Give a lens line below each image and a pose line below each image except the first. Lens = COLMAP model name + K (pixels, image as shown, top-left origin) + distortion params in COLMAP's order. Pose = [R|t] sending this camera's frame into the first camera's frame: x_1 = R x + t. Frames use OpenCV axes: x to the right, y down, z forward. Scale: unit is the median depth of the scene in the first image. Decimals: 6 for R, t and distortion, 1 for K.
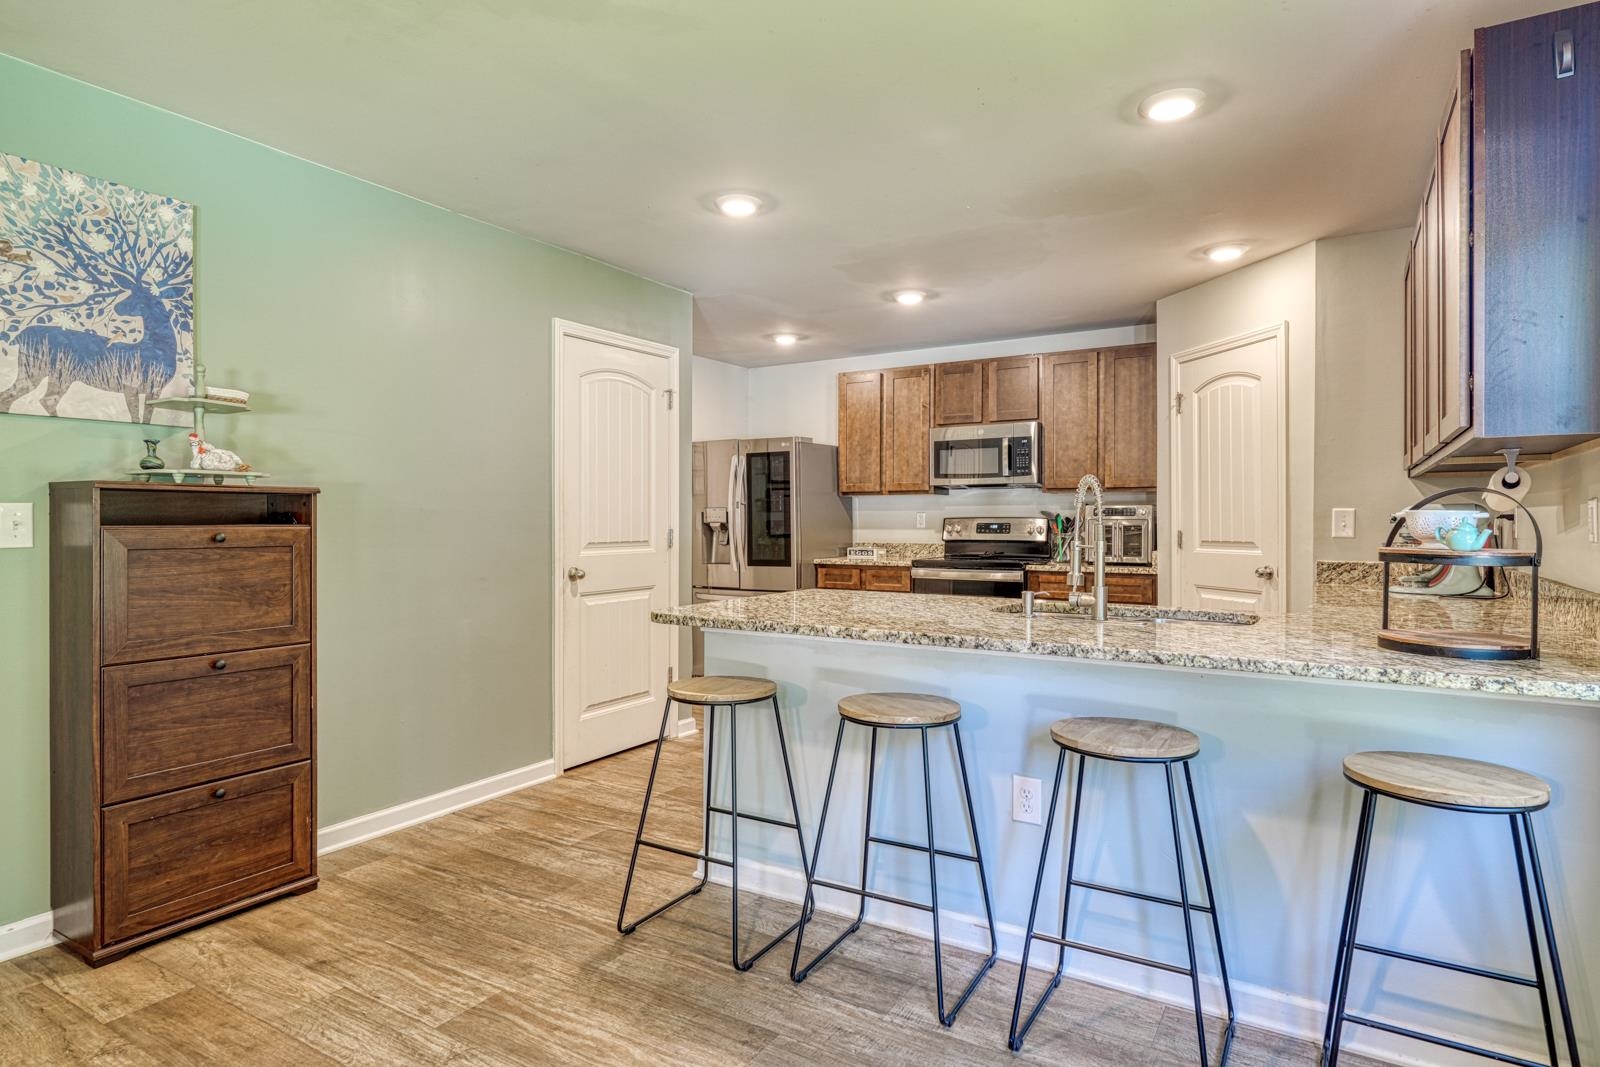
lens RADIAL K [[883.6, 0, 800.2], [0, 883.6, 521.4], [0, 0, 1]] dist [-0.001054, 0.000465]
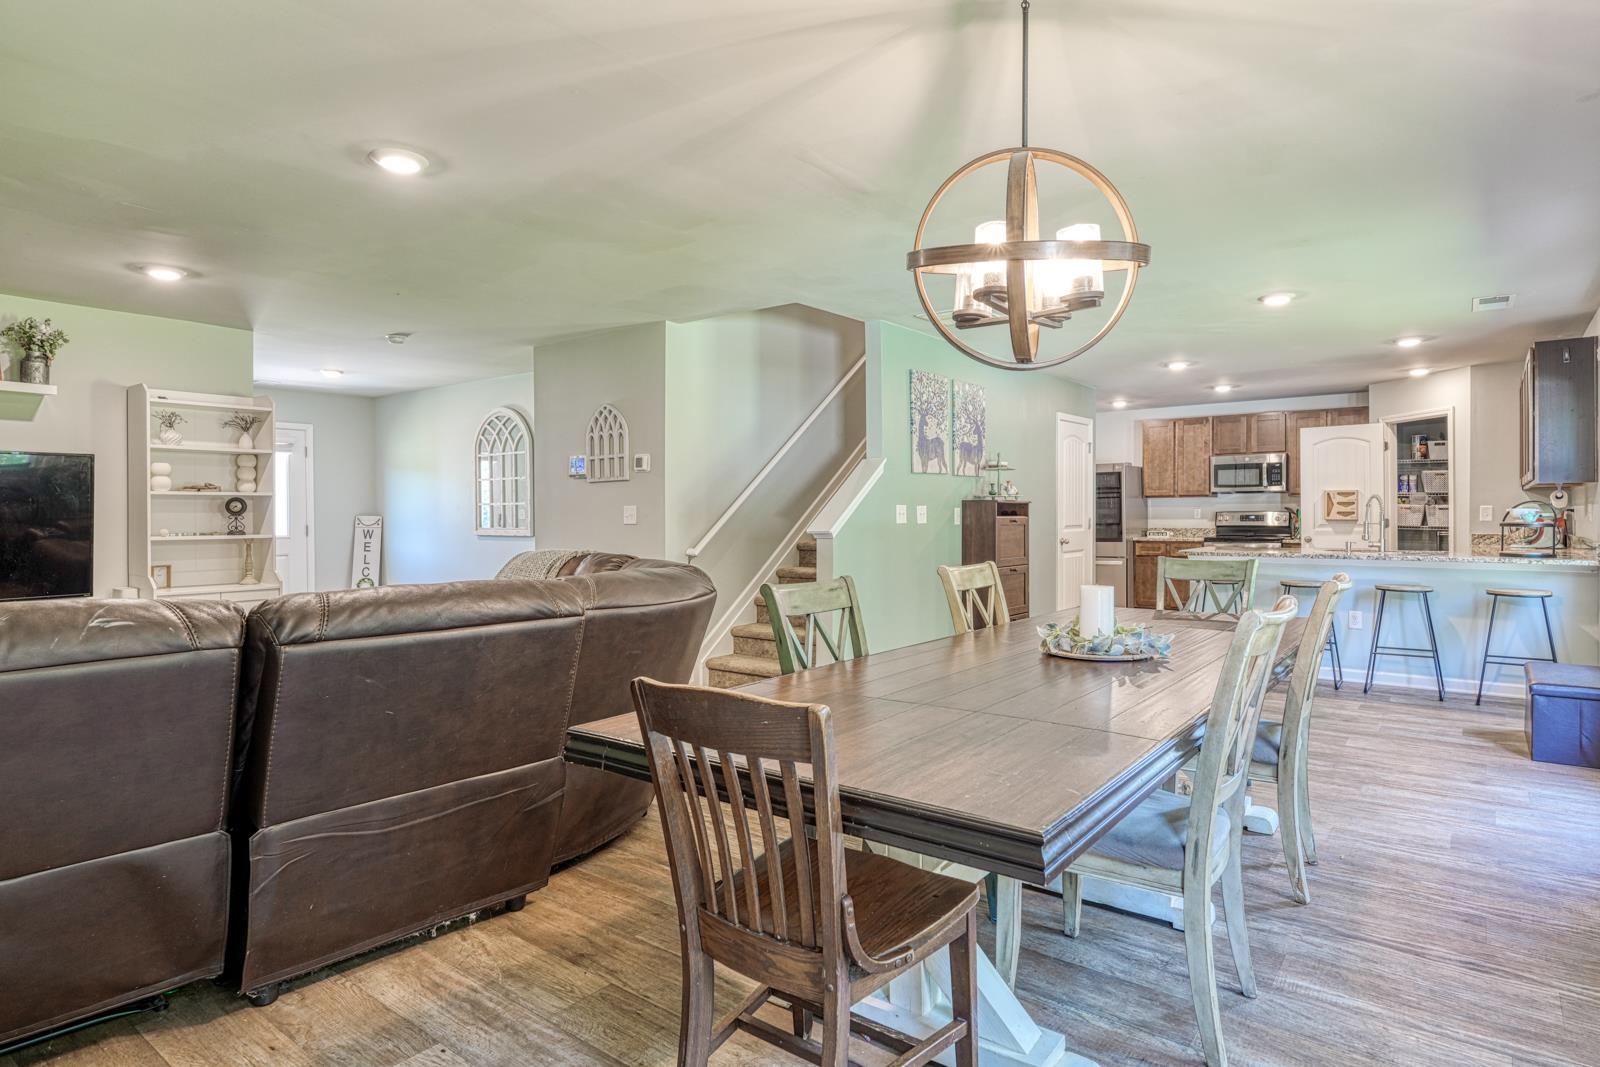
lens RADIAL K [[883.6, 0, 800.2], [0, 883.6, 521.4], [0, 0, 1]] dist [-0.001054, 0.000465]
pose [[0.993991, -0.004097, -0.109382, -0.466896], [0.004845, 0.999967, 0.006570, -0.000703], [0.109352, -0.007060, 0.993978, -0.760710]]
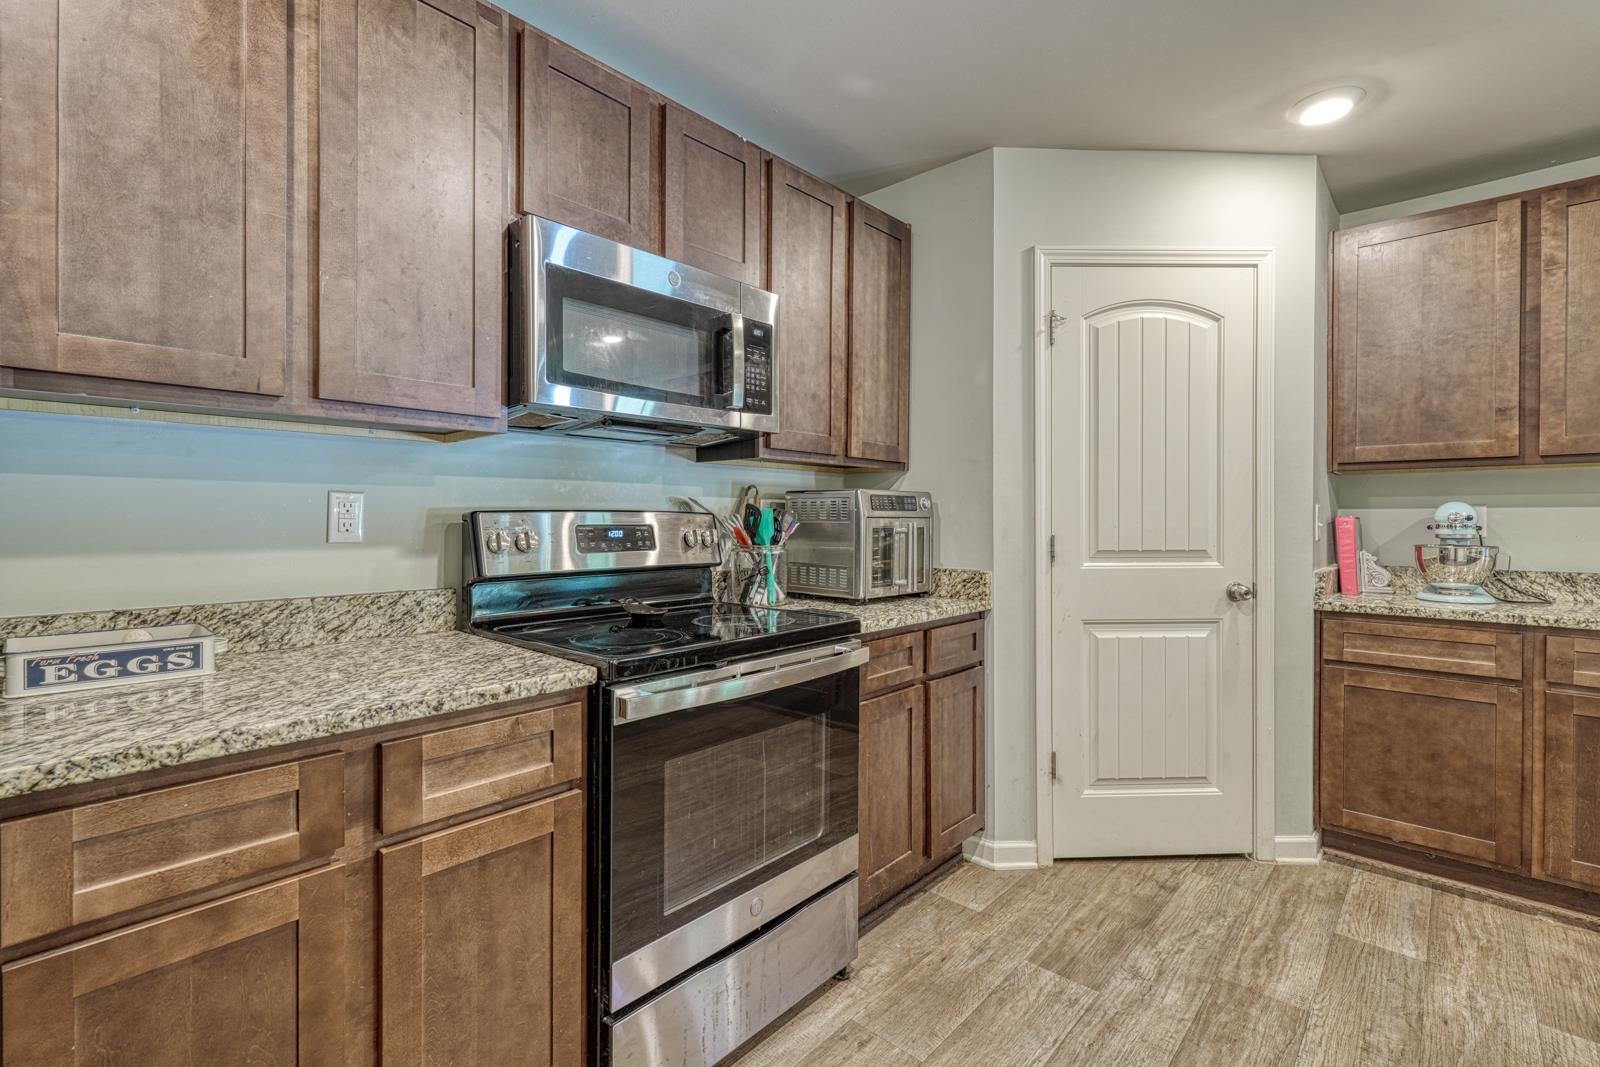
lens RADIAL K [[715.9, 0, 799.4], [0, 715.9, 523.3], [0, 0, 1]] dist [0.001166, 0.000540]
pose [[0.195017, -0.005469, 0.980785, -0.085463], [-0.001093, 0.999983, 0.005794, -0.000727], [-0.980799, -0.002201, 0.195007, 0.947551]]
